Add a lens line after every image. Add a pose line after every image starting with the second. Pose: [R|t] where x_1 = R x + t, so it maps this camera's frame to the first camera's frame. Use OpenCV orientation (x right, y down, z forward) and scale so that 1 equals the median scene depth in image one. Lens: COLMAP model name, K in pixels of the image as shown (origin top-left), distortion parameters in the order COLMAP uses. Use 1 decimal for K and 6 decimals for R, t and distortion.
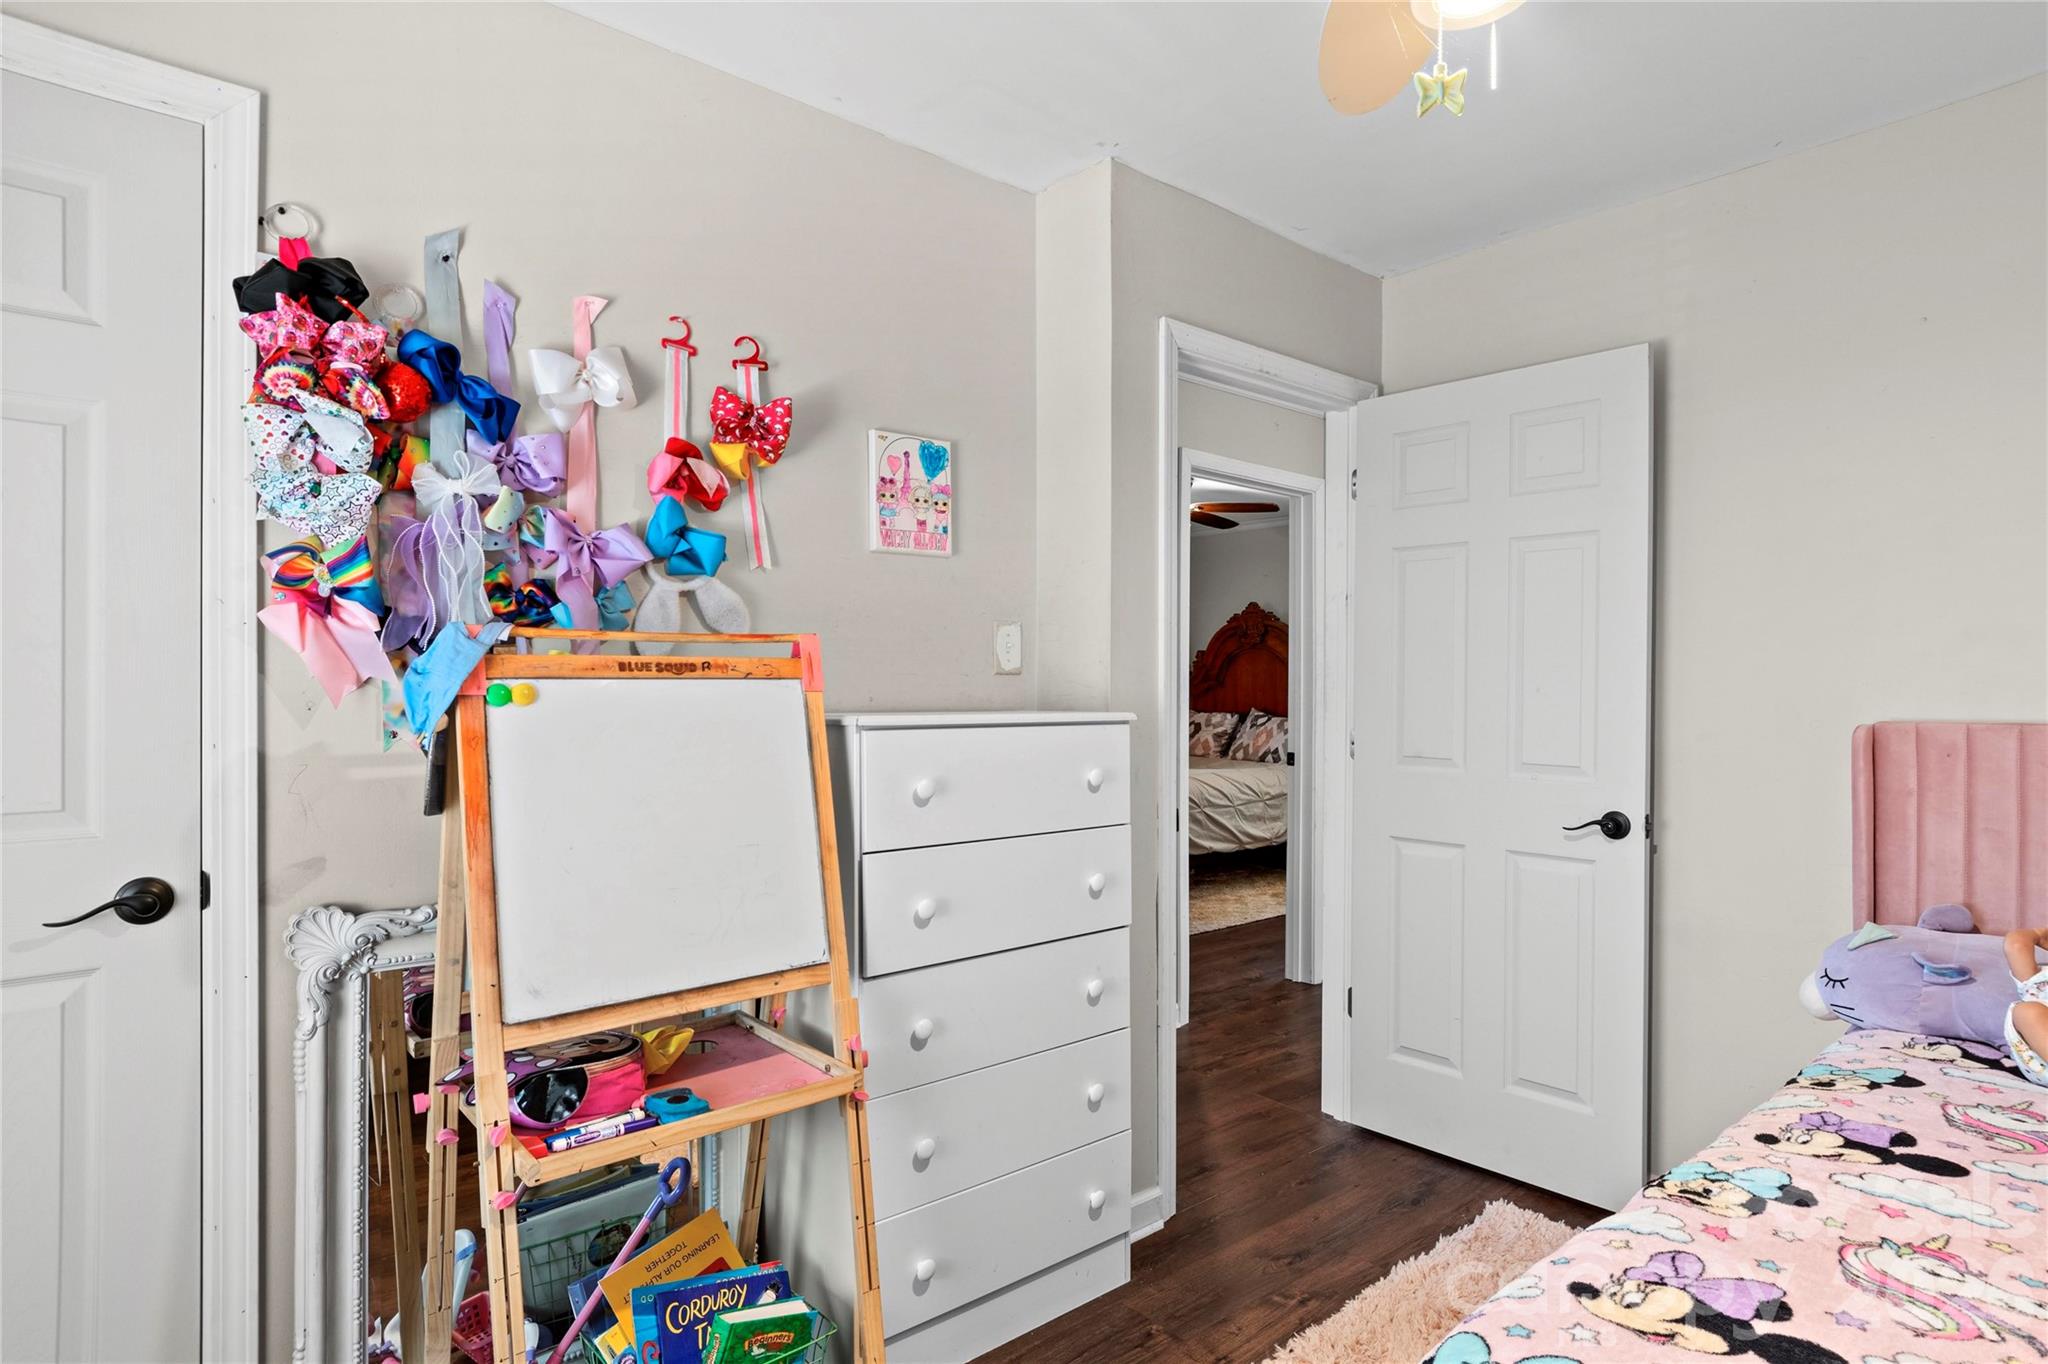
lens RADIAL K [[1135.5, 0, 1023.2], [0, 1135.5, 684.6], [0, 0, 1]] dist [-0.003048, -0.001742]
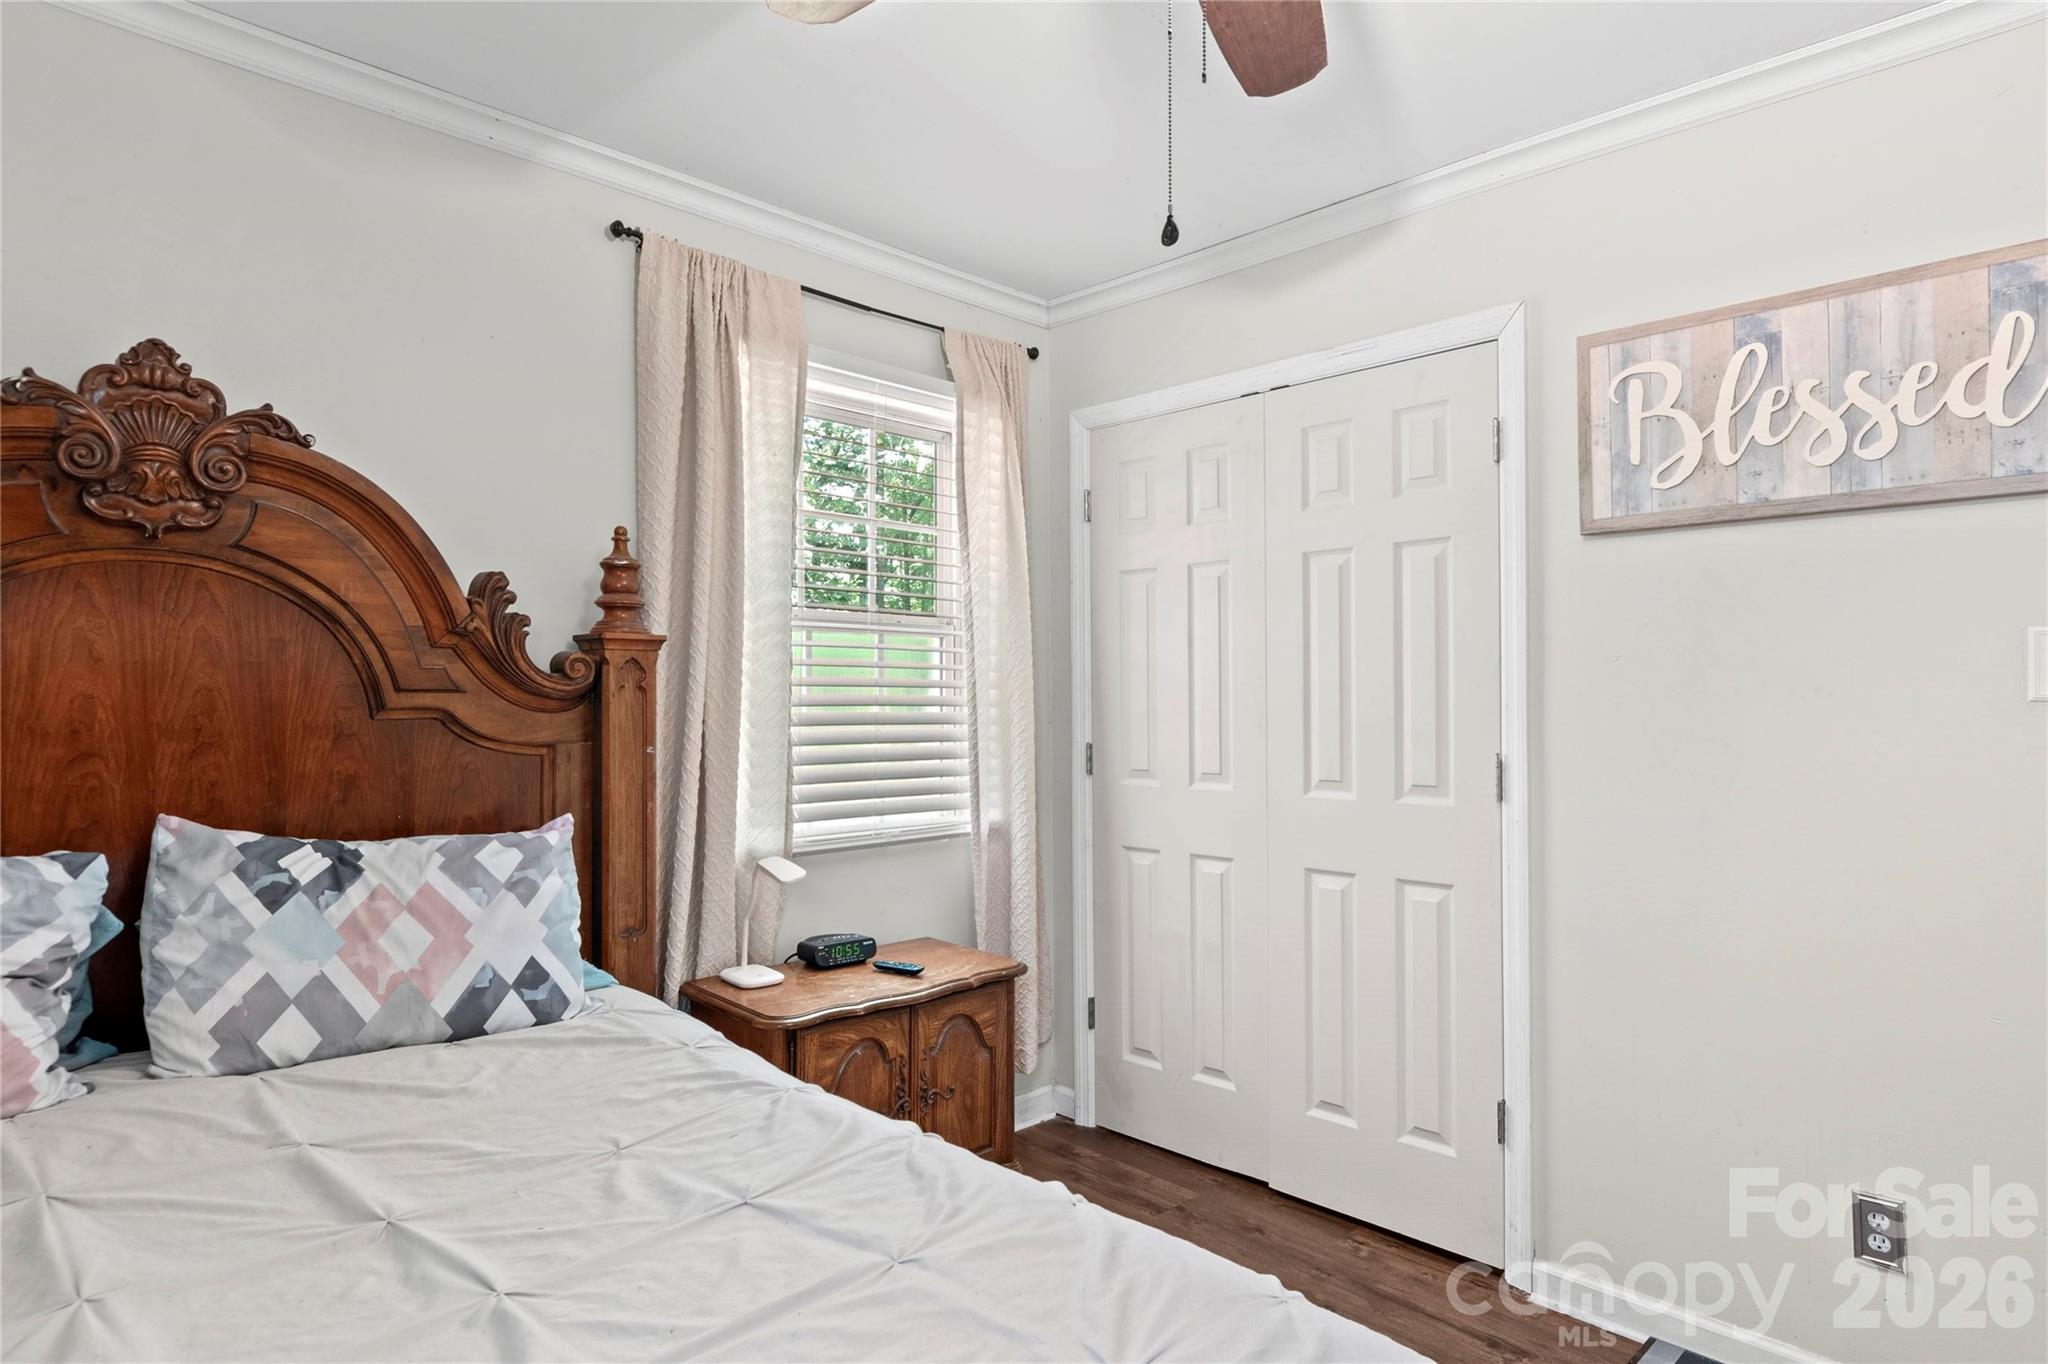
lens RADIAL K [[1135.5, 0, 1031.9], [0, 1135.5, 691.2], [0, 0, 1]] dist [-0.003048, -0.001742]
pose [[-0.121941, 0.003615, 0.992531, -0.037600], [-0.002775, 0.999988, -0.003983, -0.003350], [-0.992533, -0.003240, -0.121929, 0.863703]]
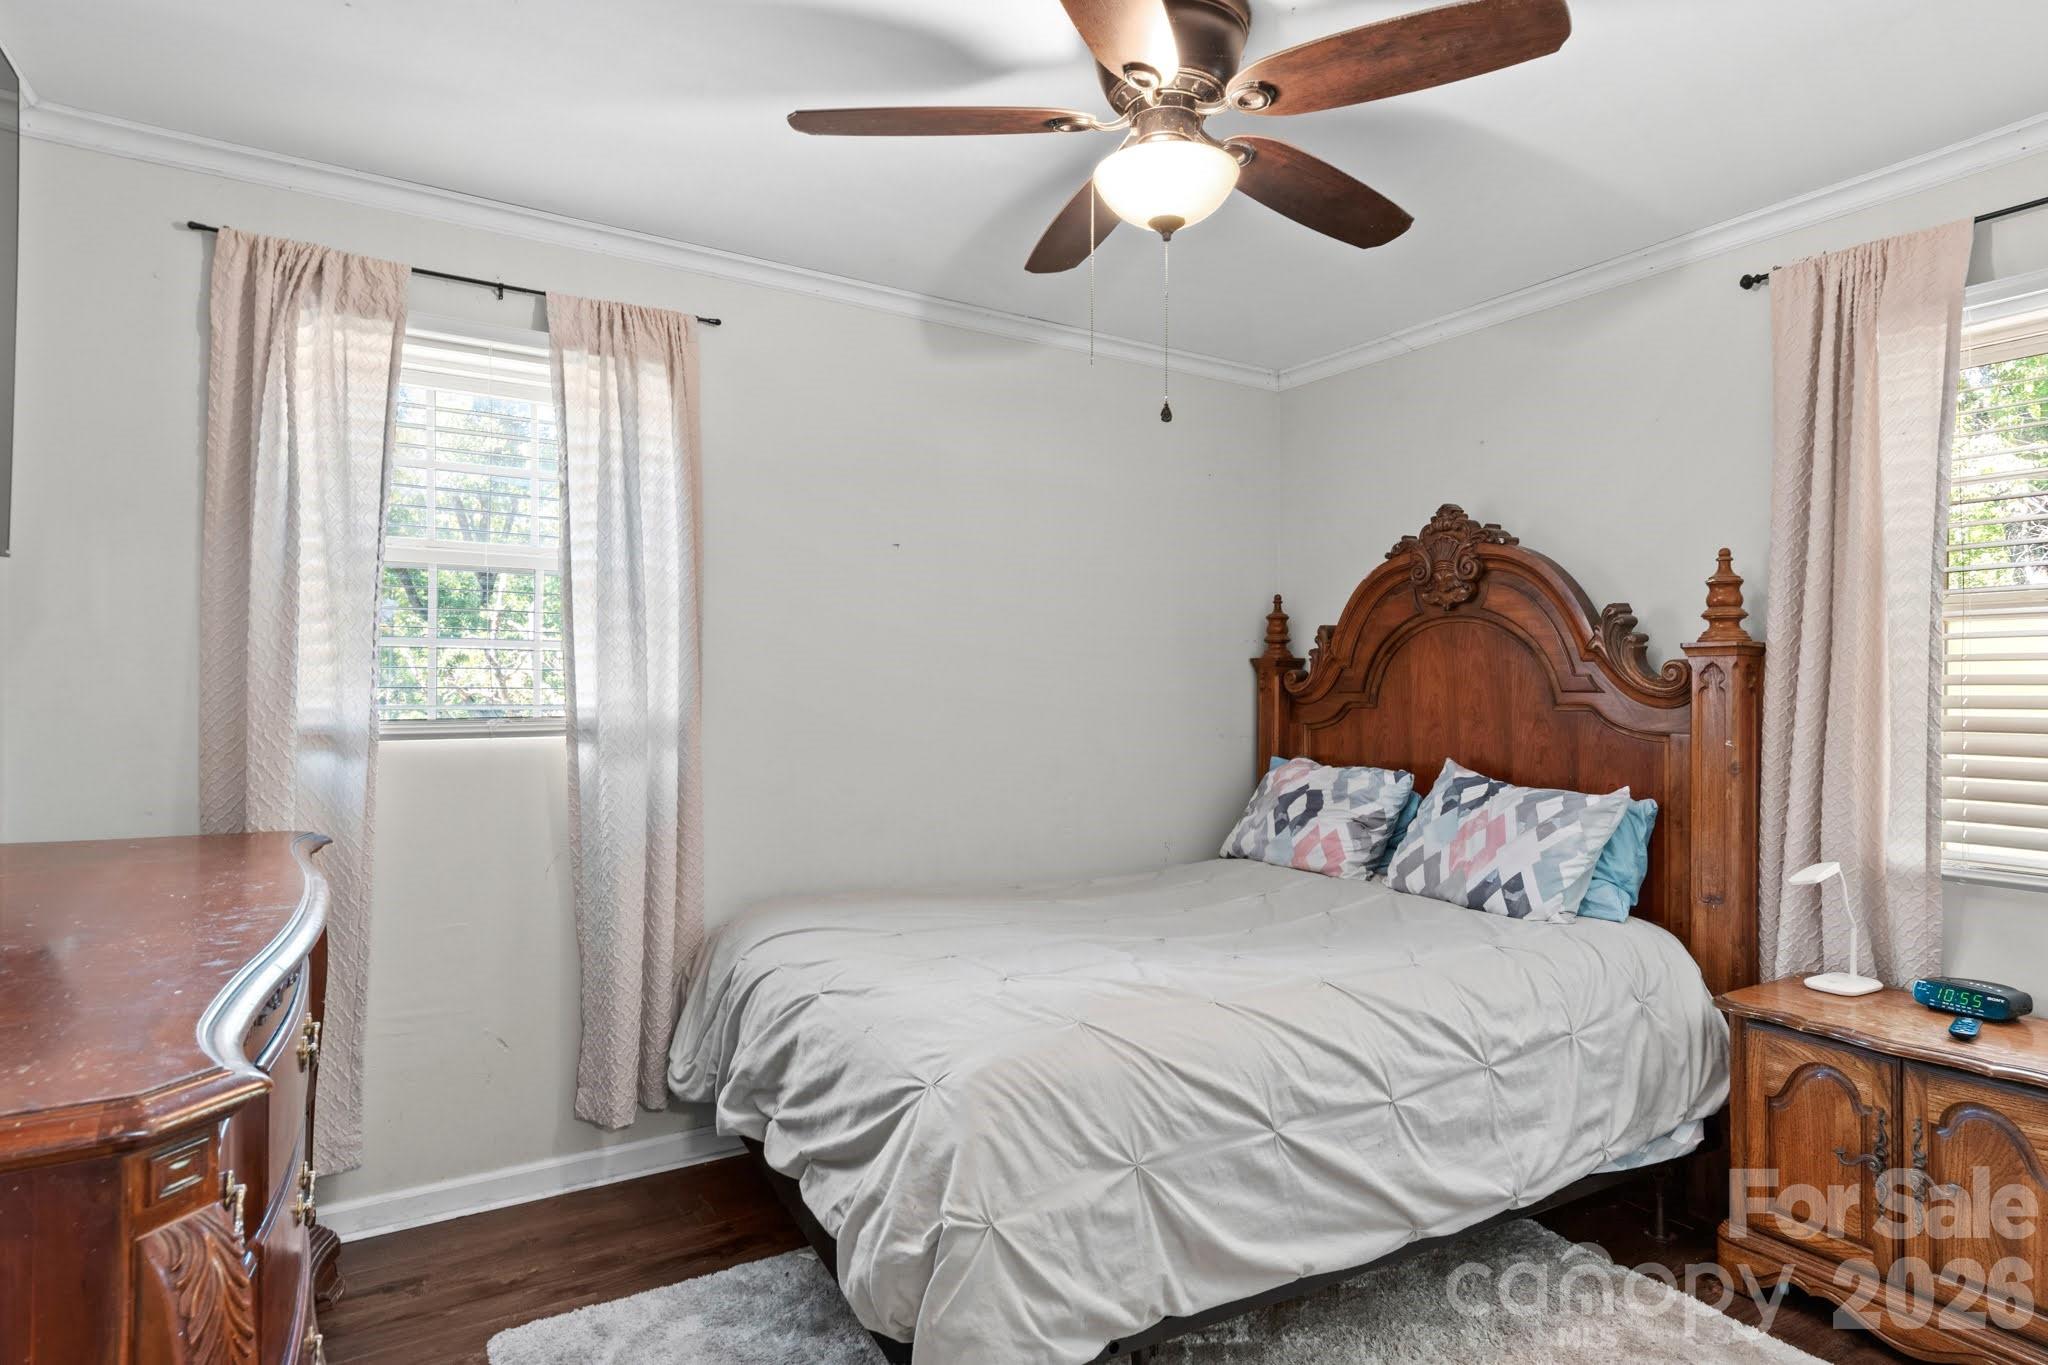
lens RADIAL K [[1135.5, 0, 1036.3], [0, 1135.5, 689.4], [0, 0, 1]] dist [-0.003048, -0.001742]
pose [[0.990227, 0.001106, -0.139459, 0.111890], [-0.001586, 0.999993, -0.003335, -0.003199], [0.139454, 0.003524, 0.990222, 0.573509]]
